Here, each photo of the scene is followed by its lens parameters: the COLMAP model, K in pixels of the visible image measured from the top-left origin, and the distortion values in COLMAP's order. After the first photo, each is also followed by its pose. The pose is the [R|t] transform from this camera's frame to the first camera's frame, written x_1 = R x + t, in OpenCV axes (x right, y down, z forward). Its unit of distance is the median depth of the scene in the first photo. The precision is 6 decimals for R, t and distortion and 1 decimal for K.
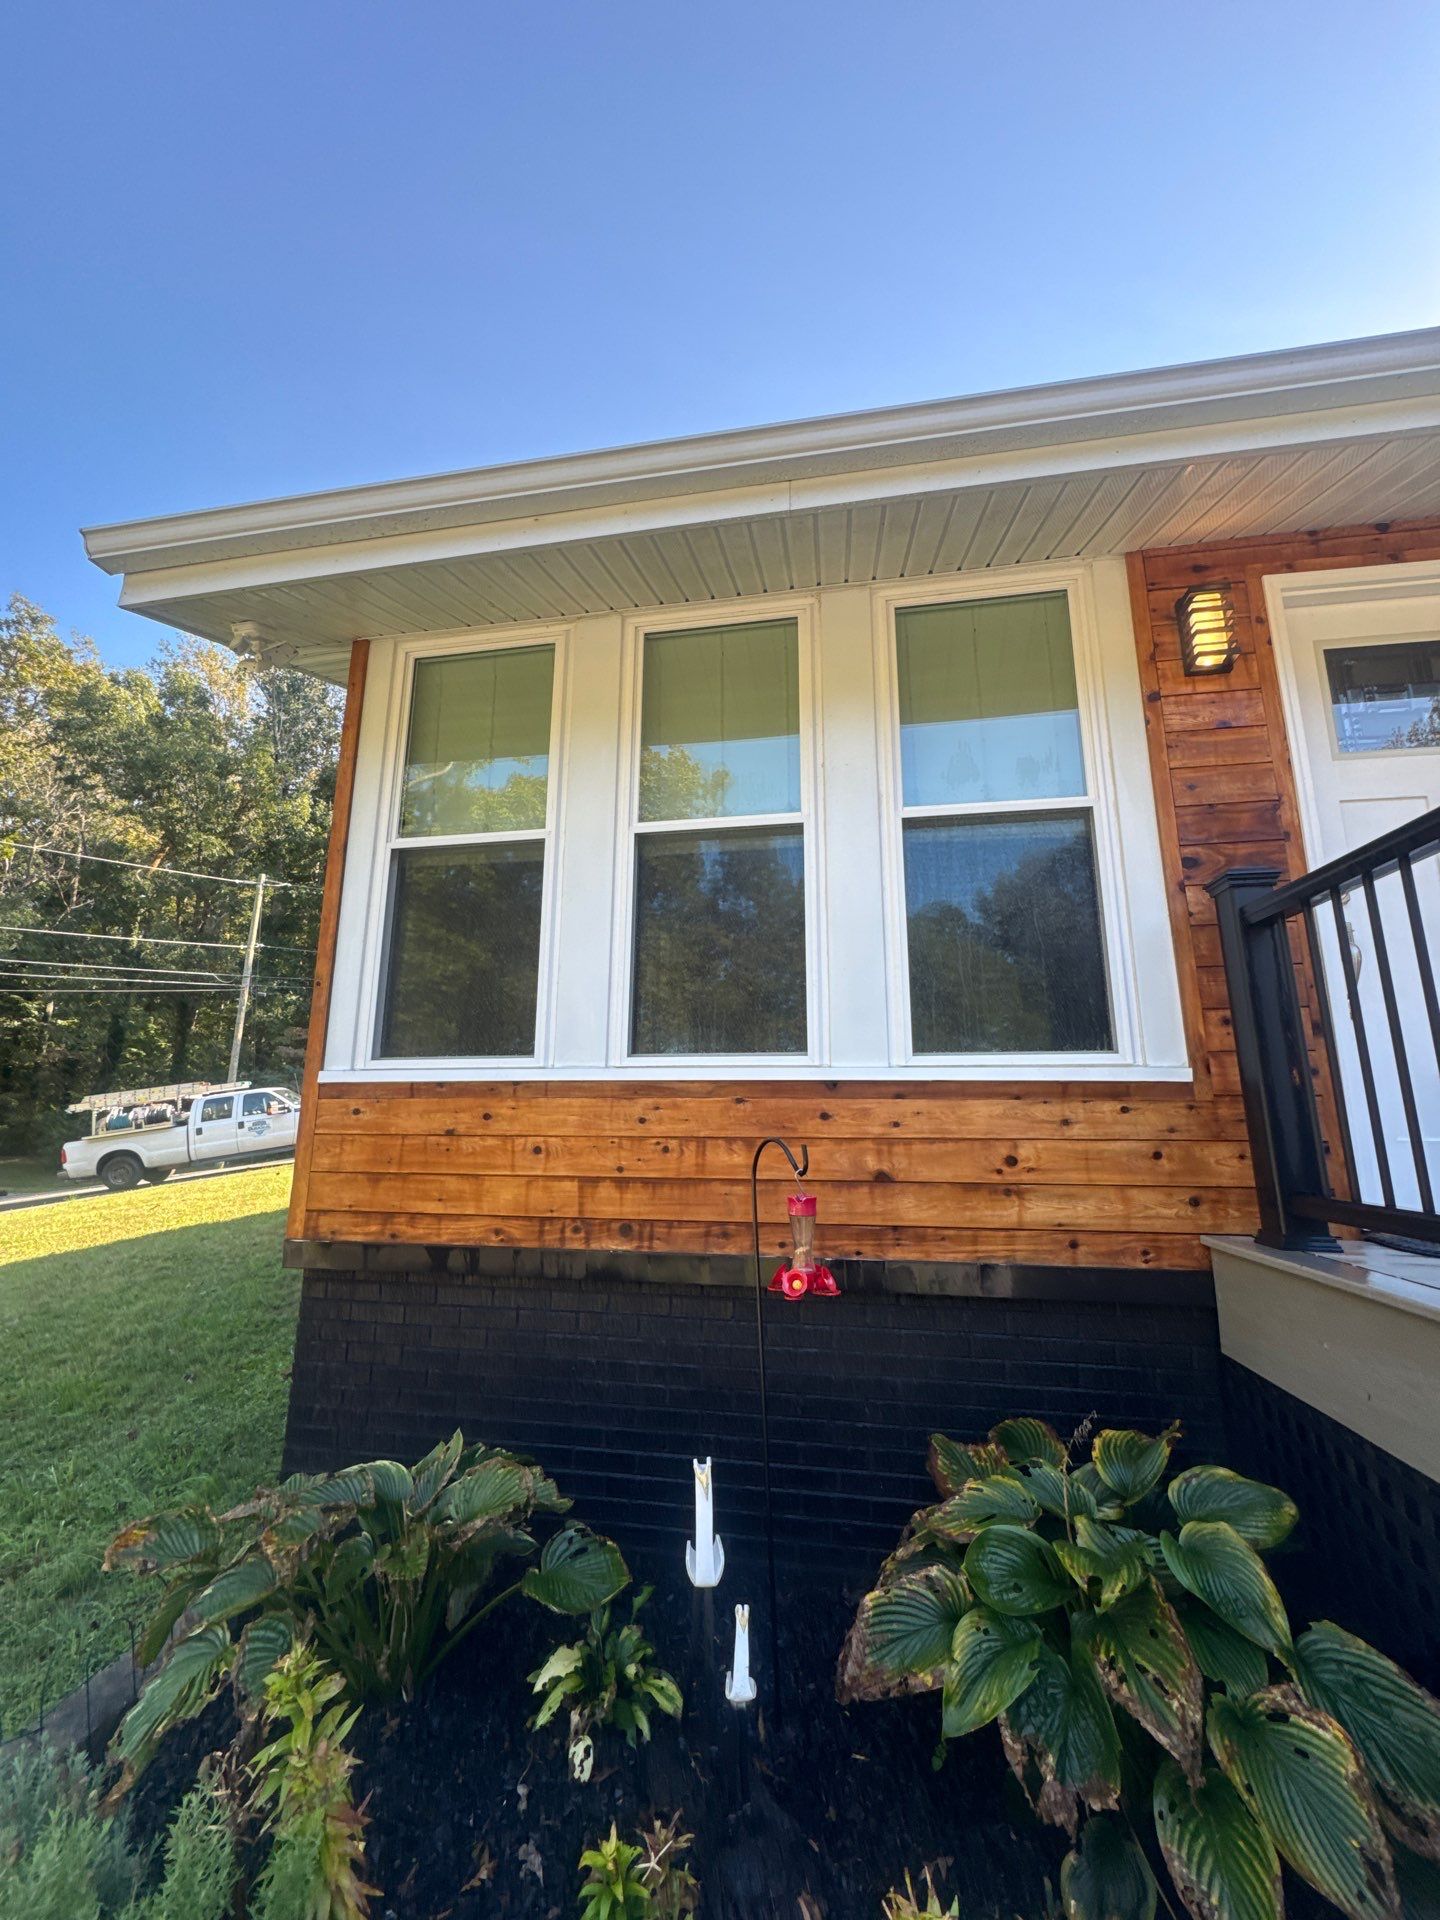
lens RADIAL K [[786.1, 0, 711.2], [0, 786.1, 962.6], [0, 0, 1]] dist [-0.003327, -0.000163]
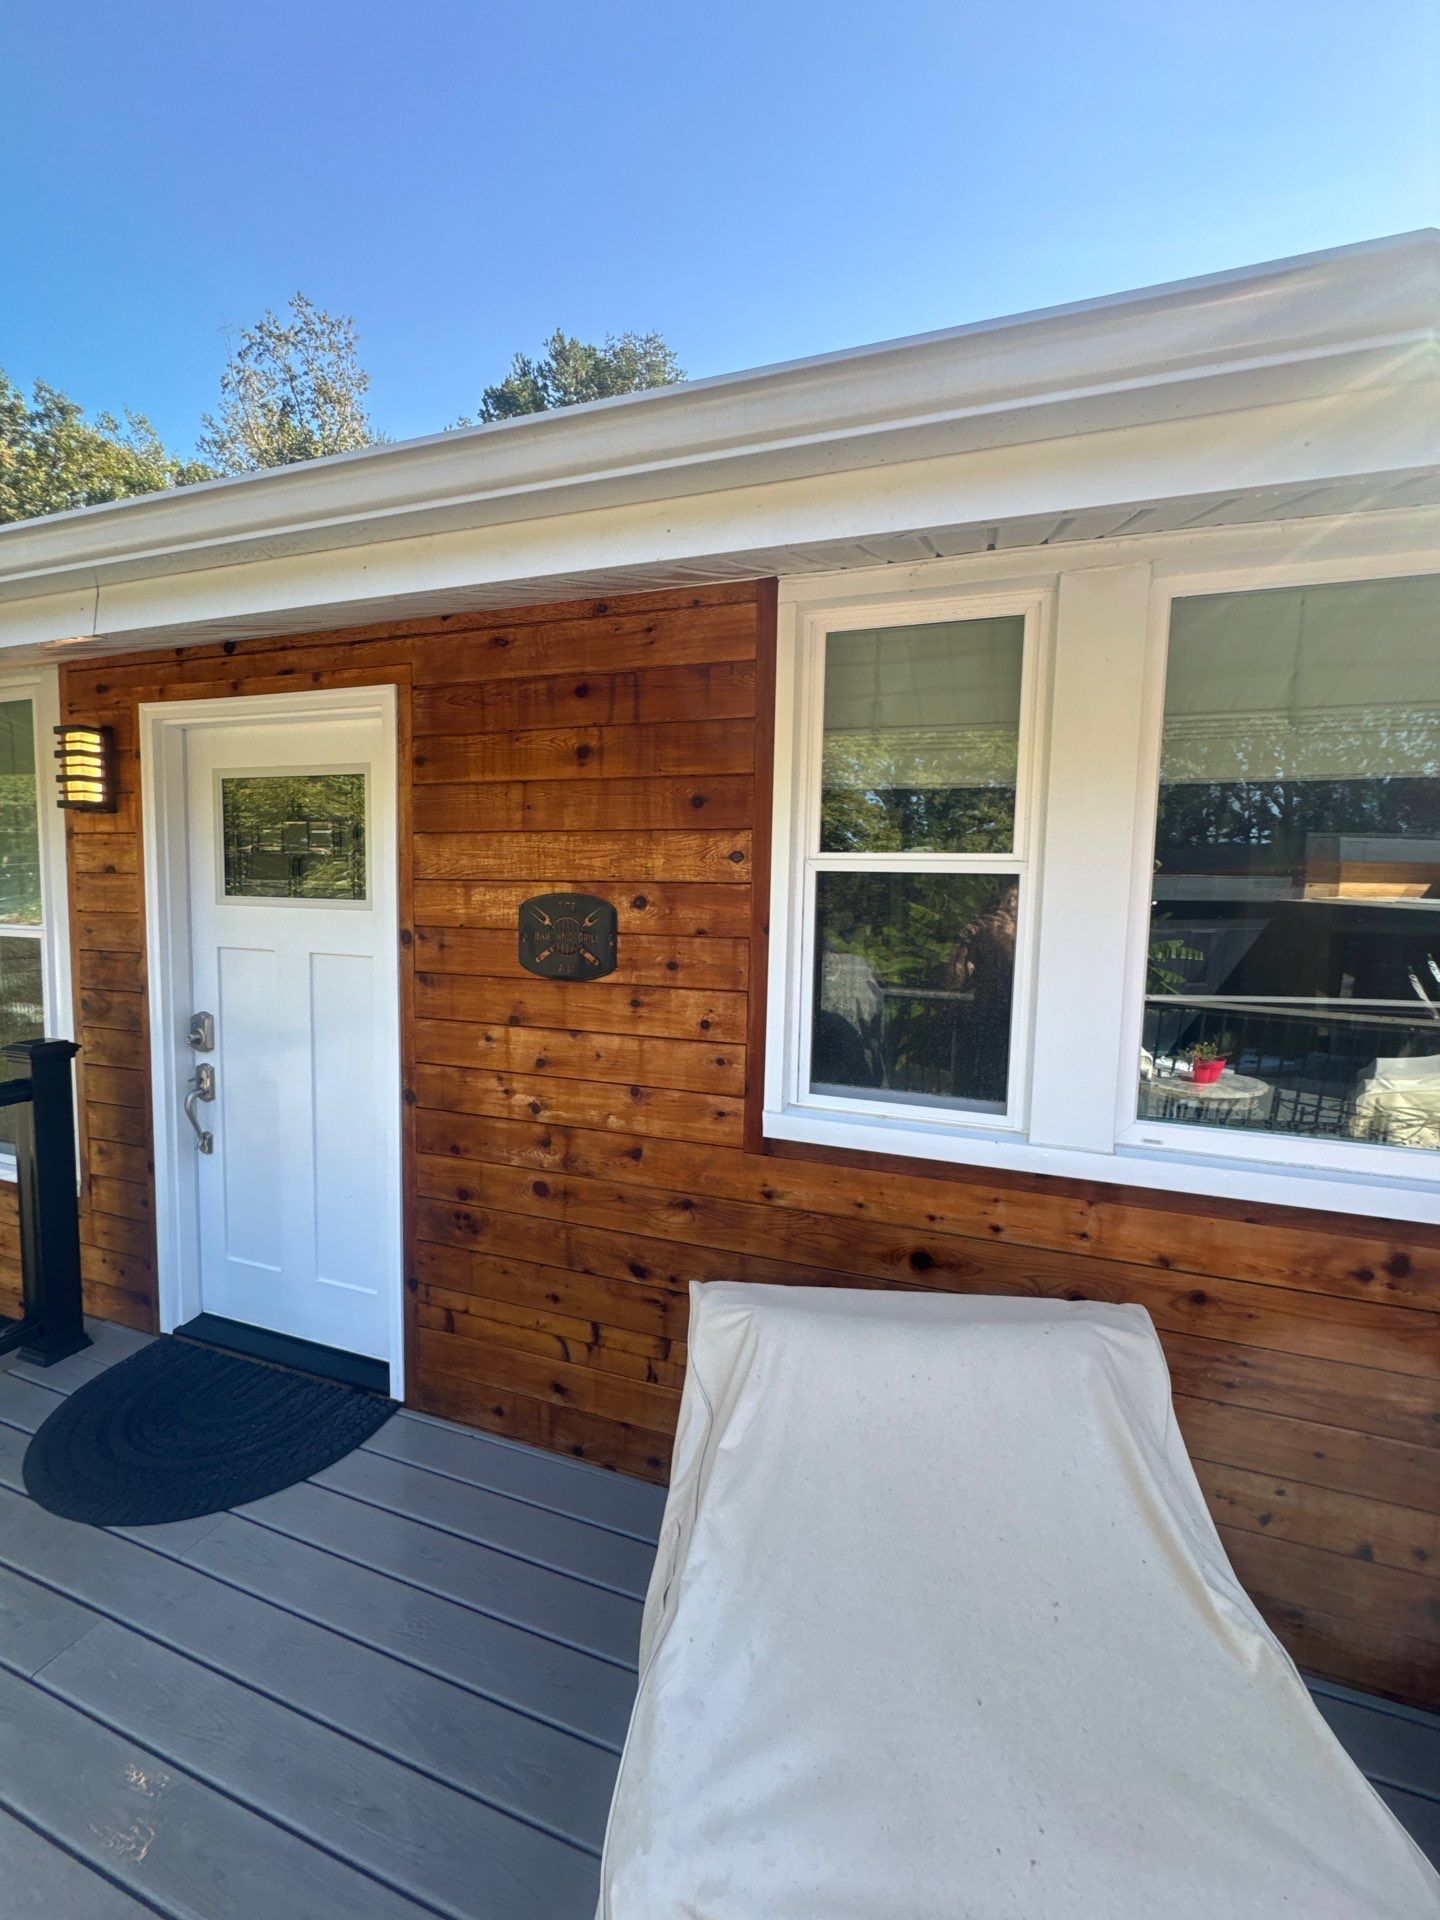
lens RADIAL K [[786.1, 0, 715.8], [0, 786.1, 966.6], [0, 0, 1]] dist [-0.003327, -0.000163]
pose [[0.986303, 0.029348, -0.162310, 1.598693], [0.018499, 0.958152, 0.285660, -0.459396], [0.163901, -0.284750, 0.944486, 0.132206]]
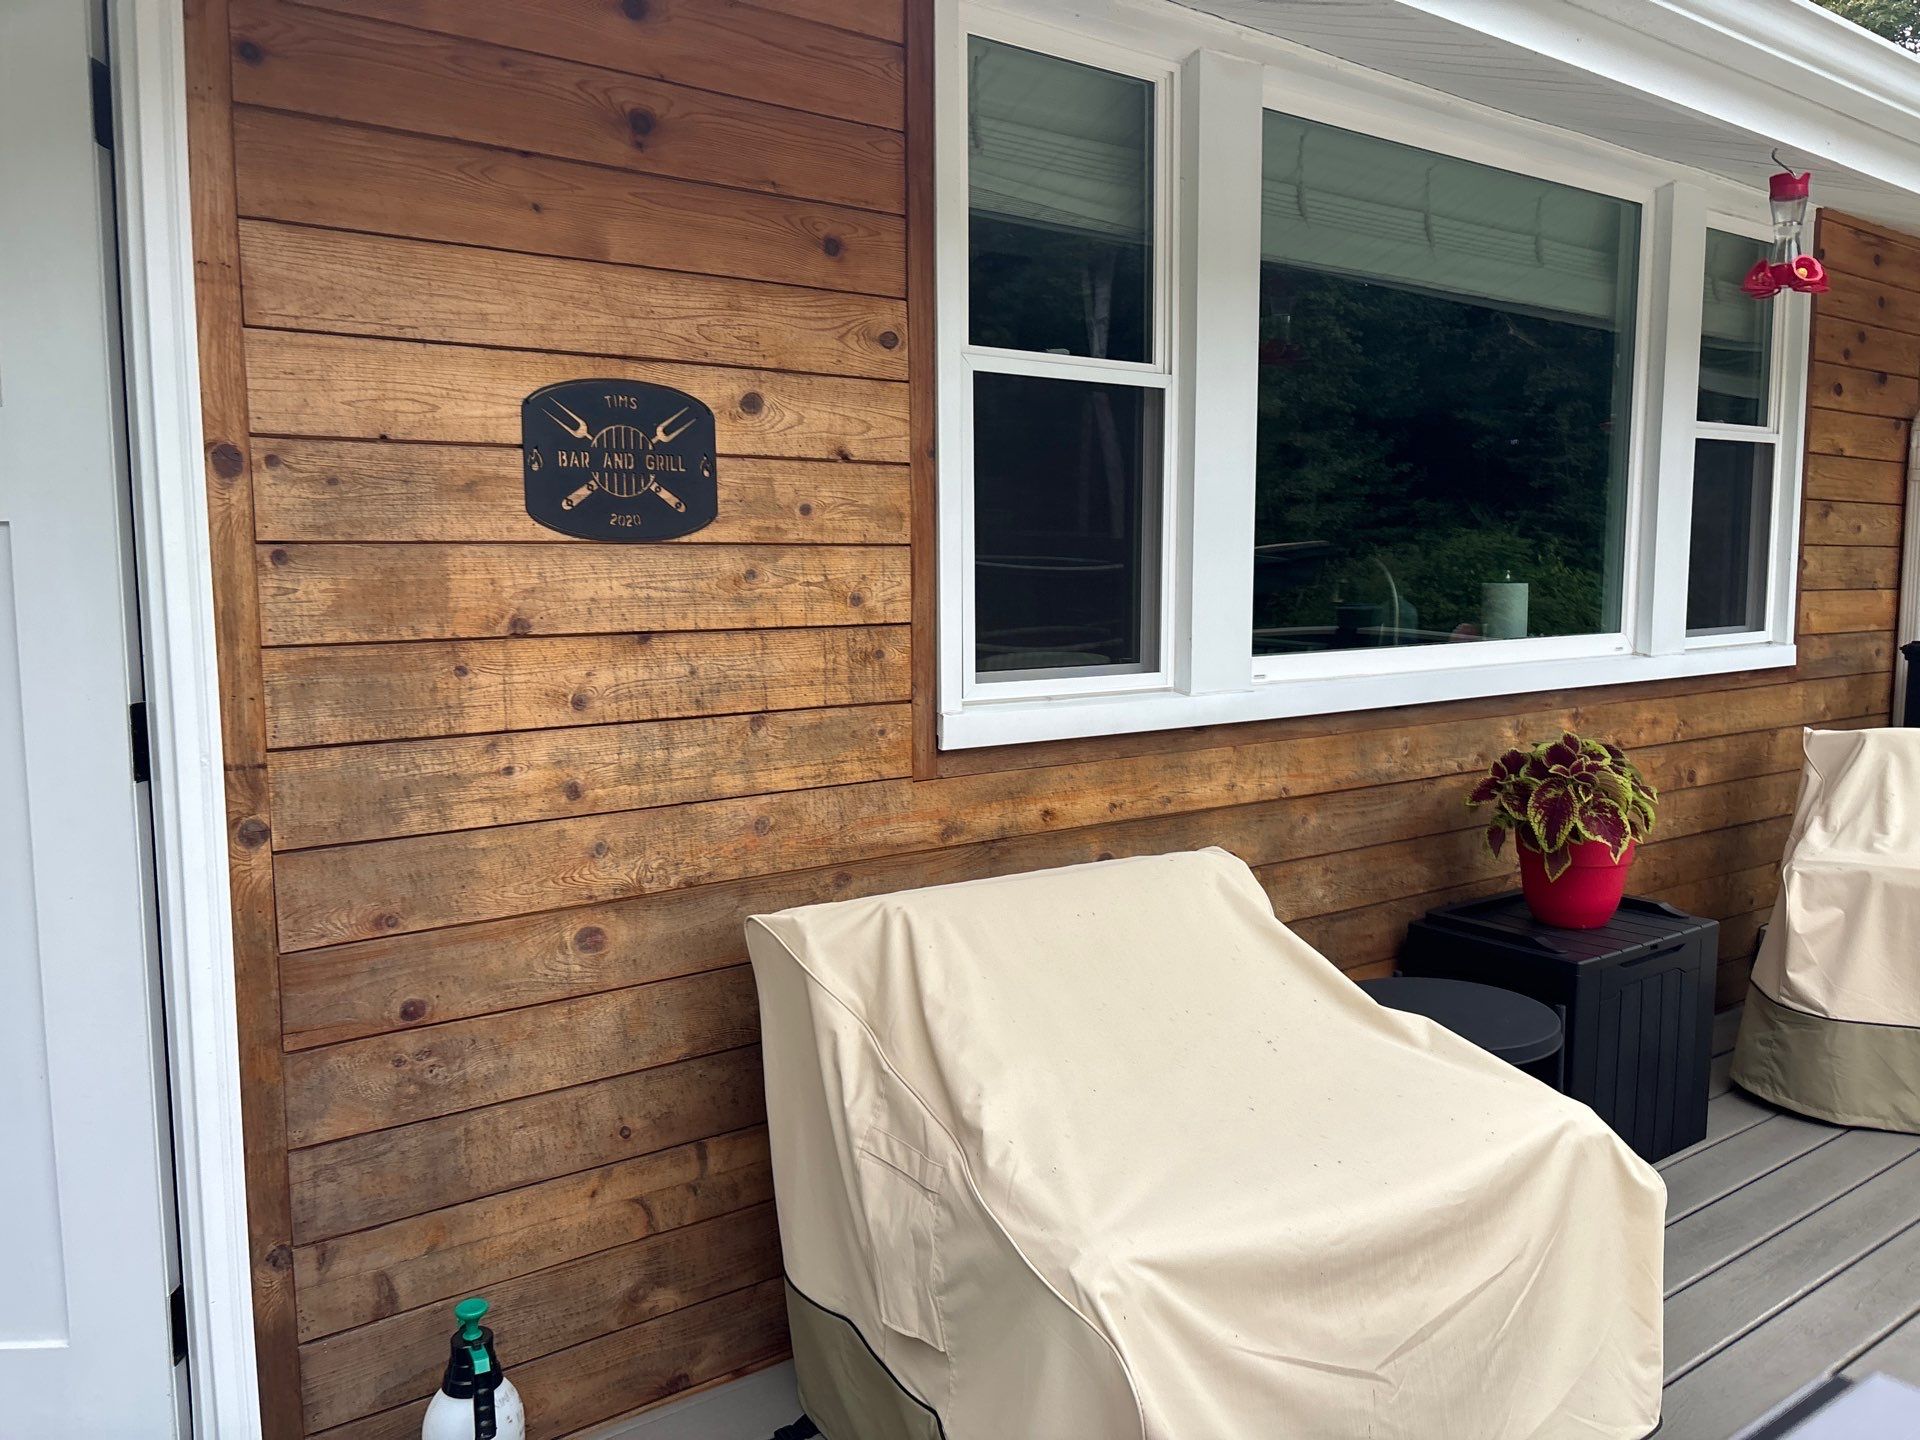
lens RADIAL K [[1436.0, 0, 965.9], [0, 1436.0, 726.0], [0, 0, 1]] dist [0.049937, -0.068205]
pose [[0.690063, -0.090808, 0.718030, 0.854464], [-0.139084, 0.956968, 0.254693, -0.352167], [-0.710259, -0.275621, 0.647738, 0.174328]]
